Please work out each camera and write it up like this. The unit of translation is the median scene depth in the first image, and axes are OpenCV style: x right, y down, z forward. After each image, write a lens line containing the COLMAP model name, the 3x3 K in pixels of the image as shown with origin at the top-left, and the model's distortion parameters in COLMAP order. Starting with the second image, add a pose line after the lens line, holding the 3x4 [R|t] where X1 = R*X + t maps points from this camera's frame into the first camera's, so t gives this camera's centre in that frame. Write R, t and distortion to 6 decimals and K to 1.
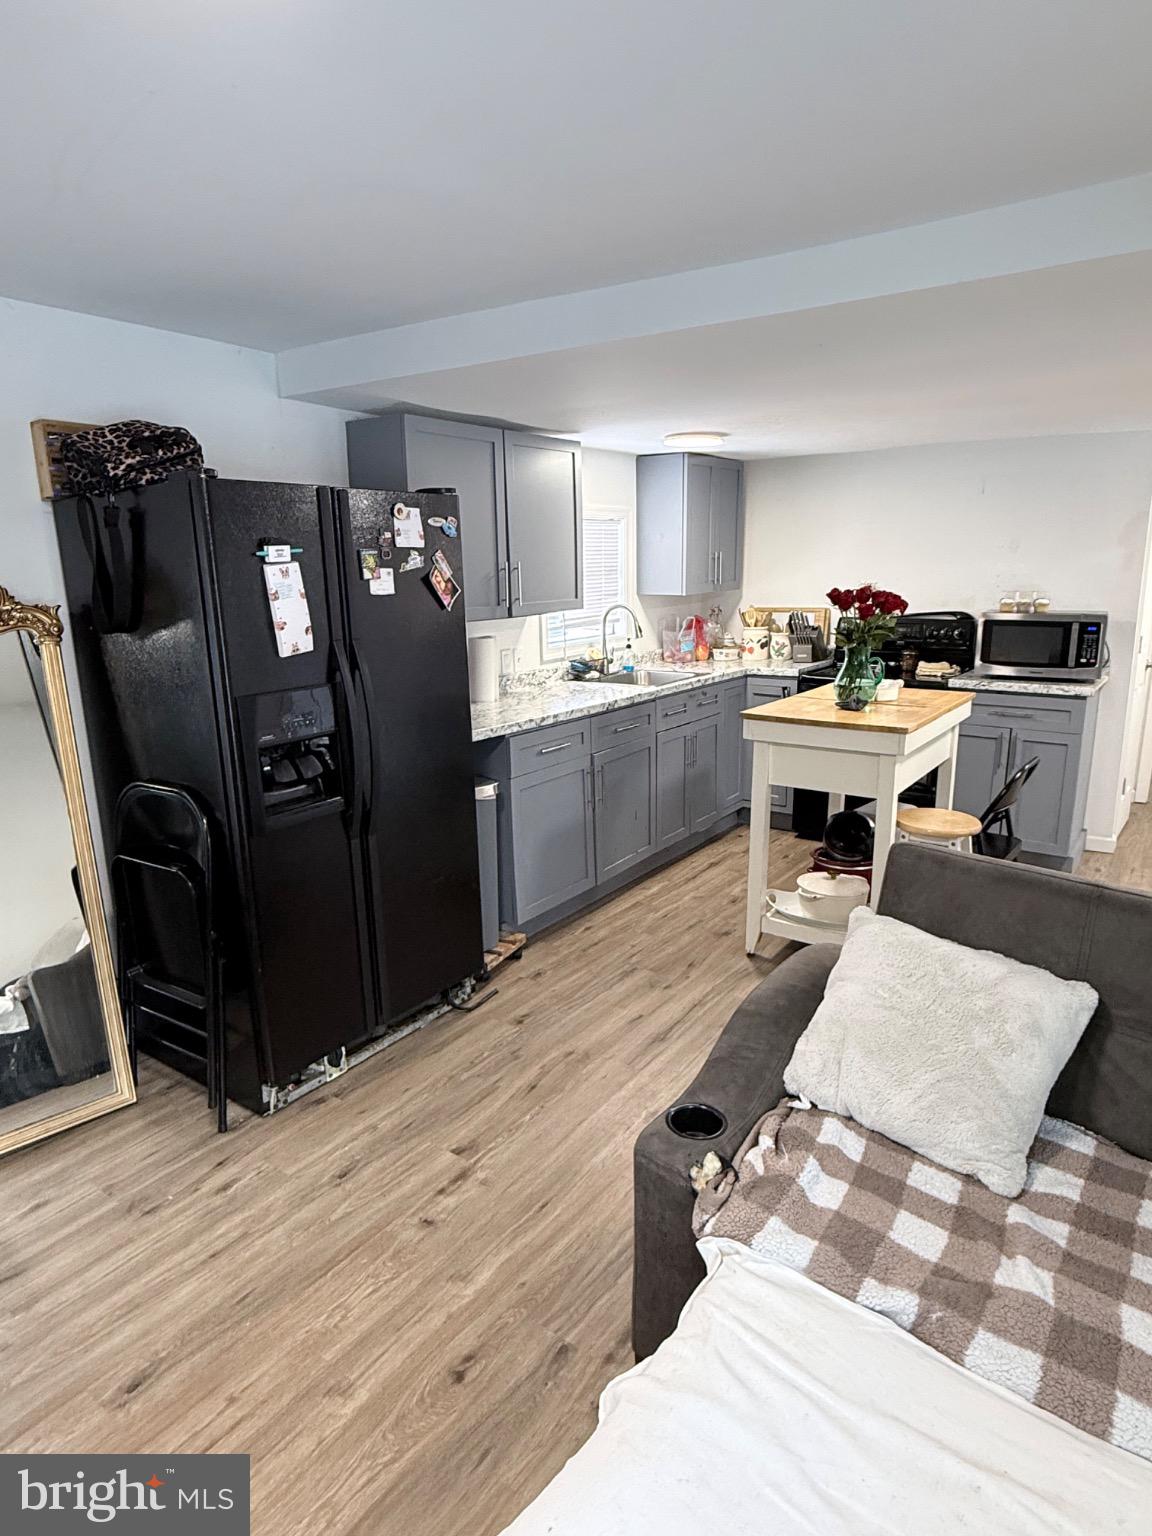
lens RADIAL K [[881.2, 0, 572.7], [0, 881.2, 776.5], [0, 0, 1]] dist [0.001197, -0.000083]
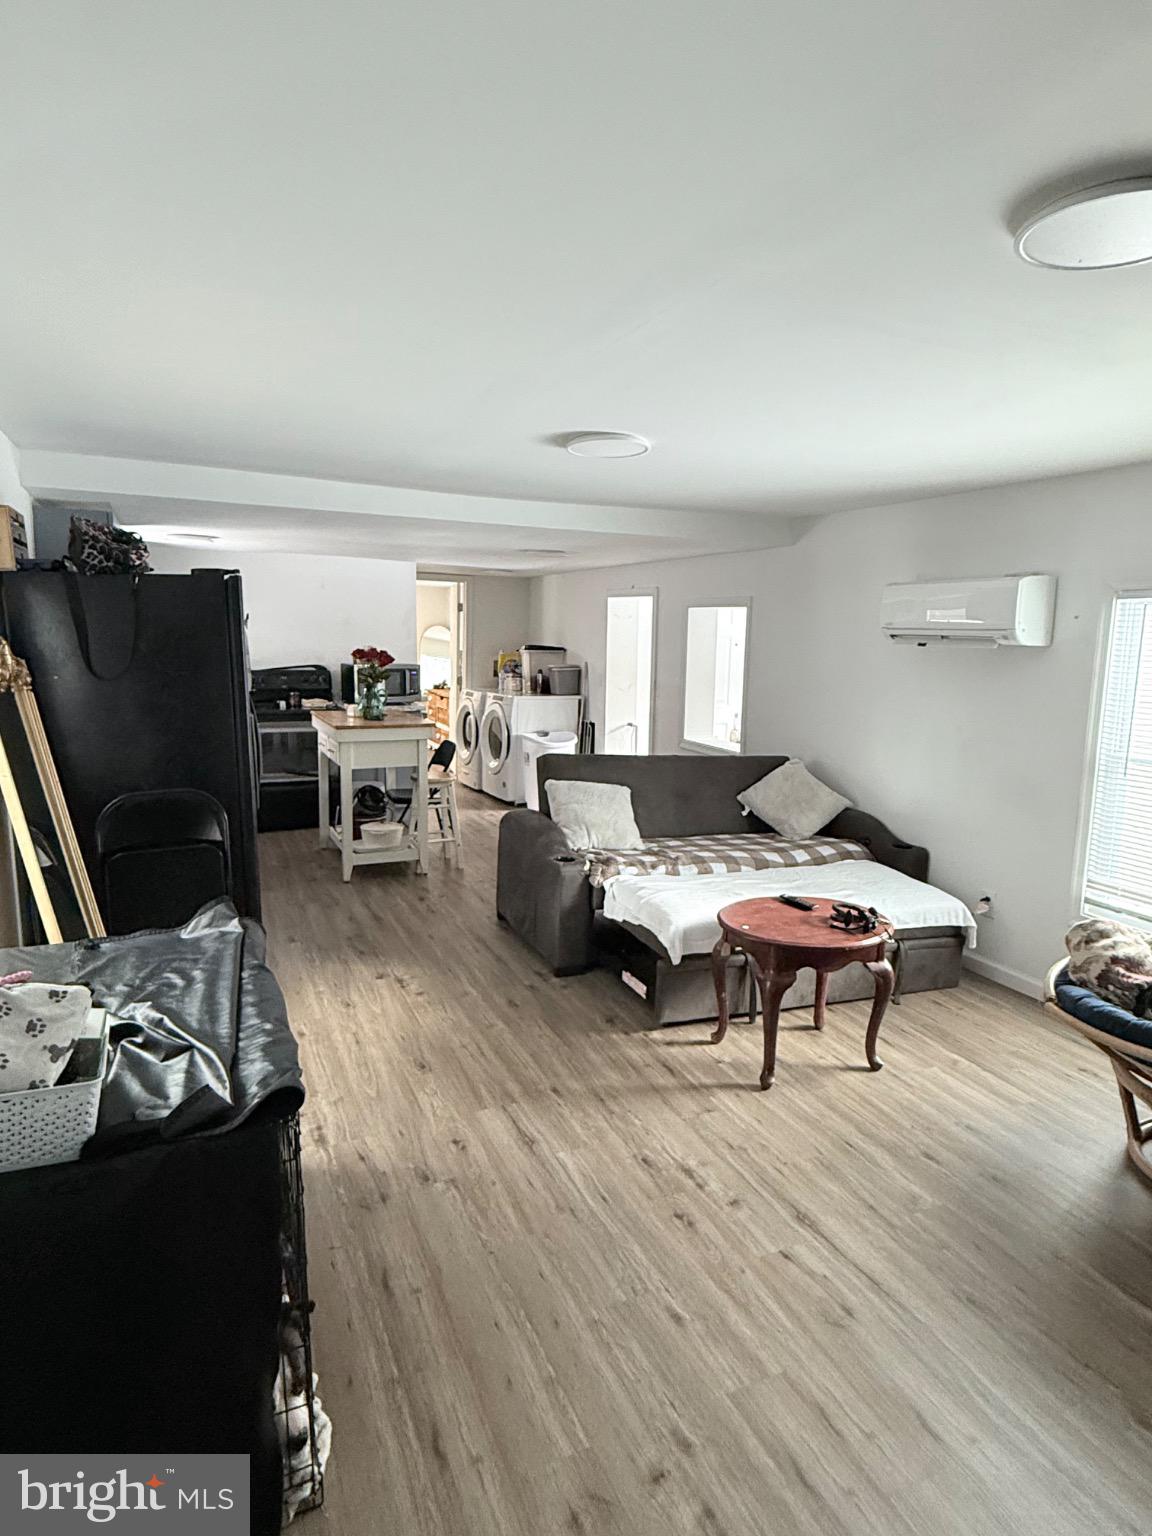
lens RADIAL K [[881.2, 0, 533.1], [0, 881.2, 792.1], [0, 0, 1]] dist [0.001197, -0.000083]
pose [[0.540343, -0.133045, 0.830860, -1.382608], [0.177223, 0.983266, 0.042194, 0.058741], [-0.822570, 0.124448, 0.554879, -0.233514]]
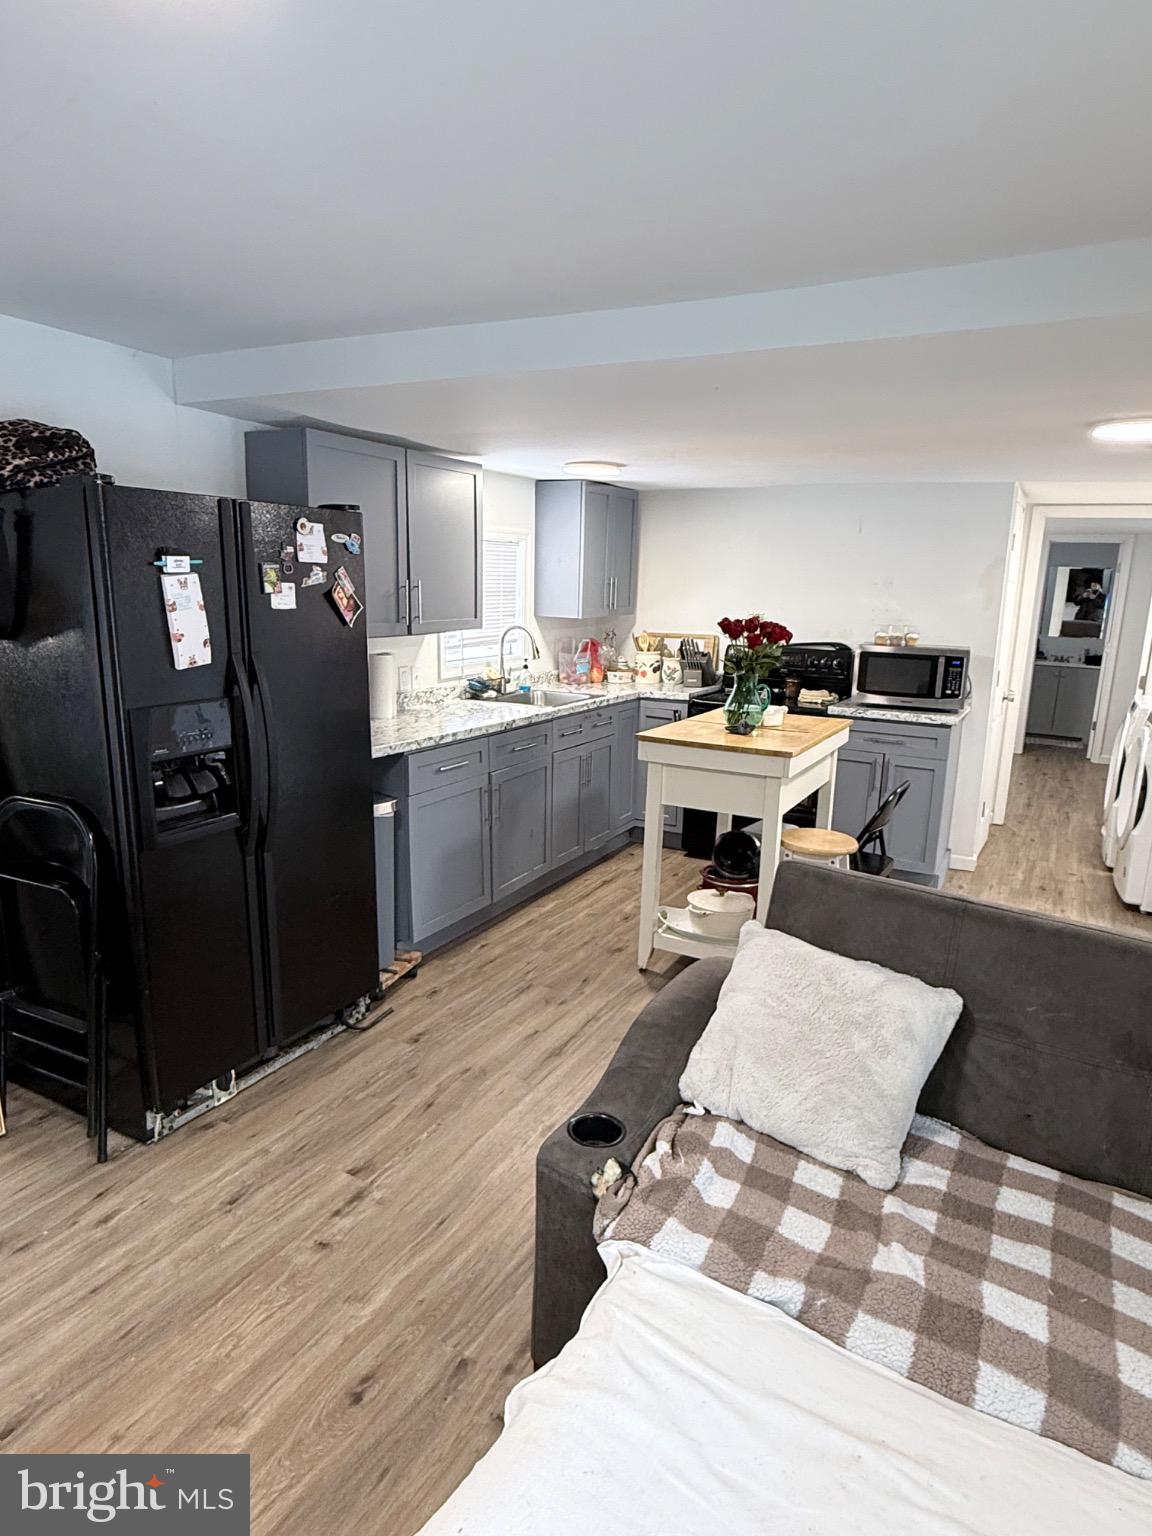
lens RADIAL K [[881.2, 0, 568.0], [0, 881.2, 780.2], [0, 0, 1]] dist [0.001197, -0.000083]
pose [[0.992814, 0.012559, 0.119006, -0.014940], [-0.010539, 0.999790, -0.017584, 0.000057], [-0.119202, 0.016204, 0.992738, -0.019553]]
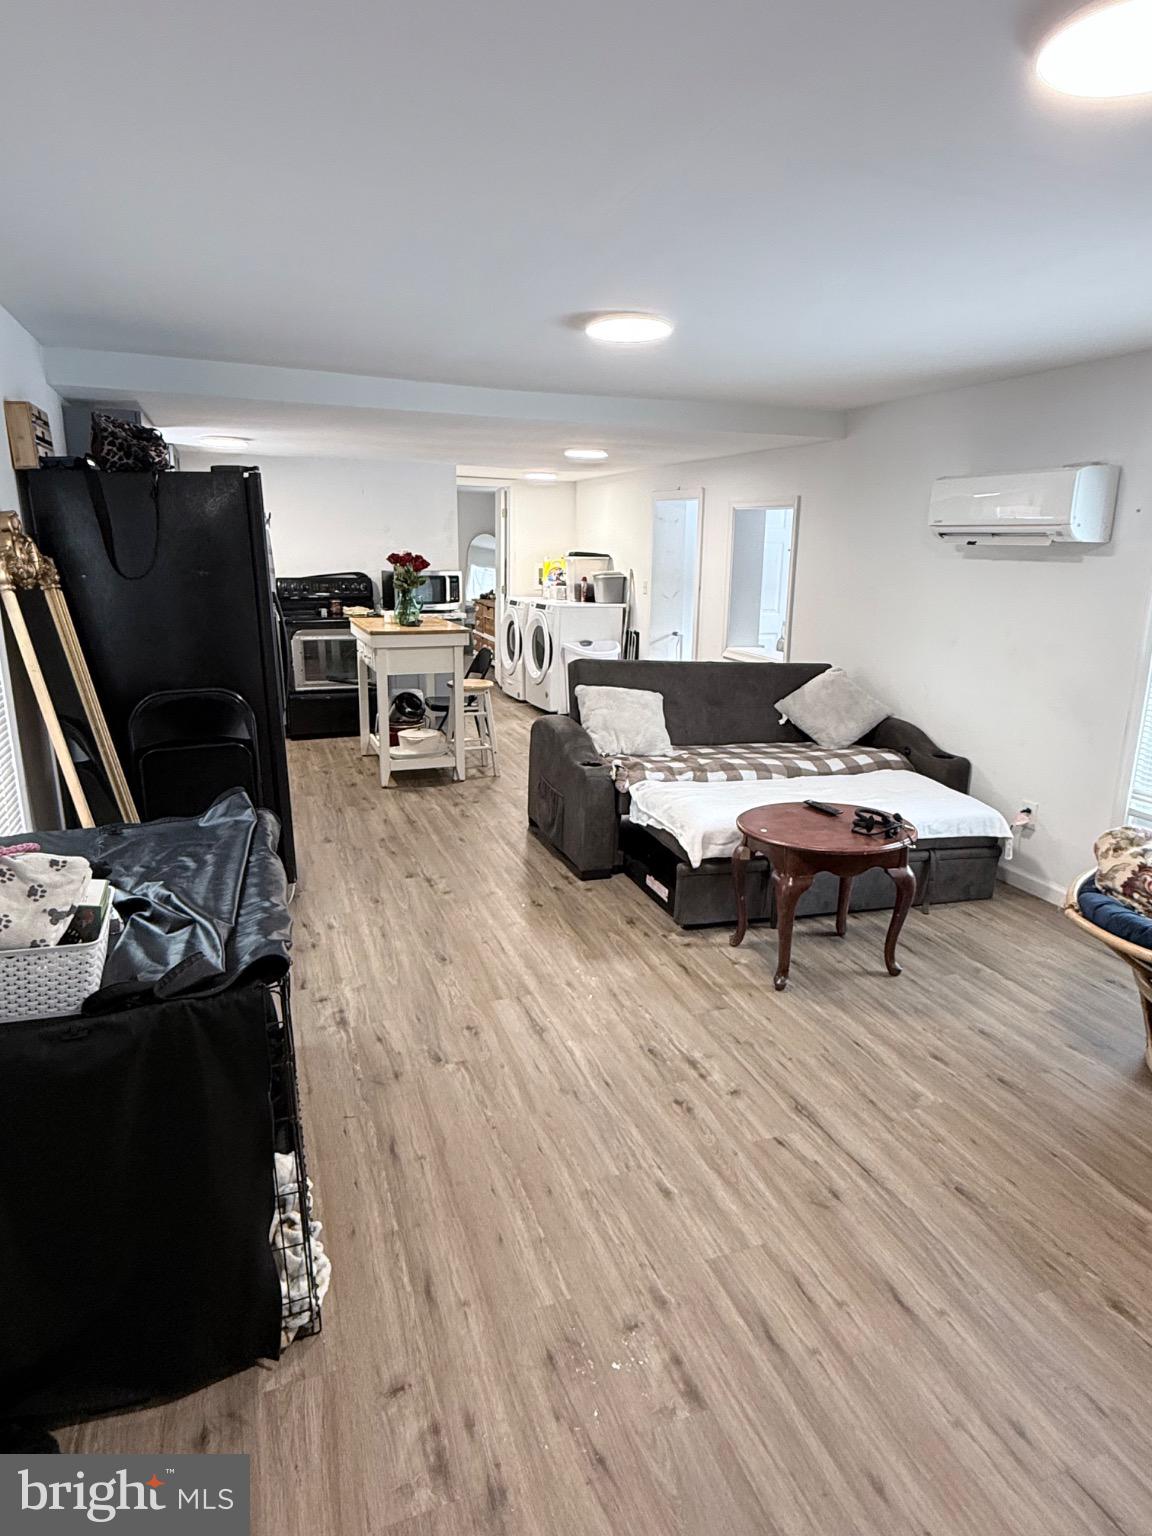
lens RADIAL K [[881.2, 0, 526.1], [0, 881.2, 790.3], [0, 0, 1]] dist [0.001197, -0.000083]
pose [[0.598138, -0.202838, 0.775299, -1.359980], [0.173013, 0.977308, 0.122211, 0.089208], [-0.782495, 0.061038, 0.619659, -0.279368]]
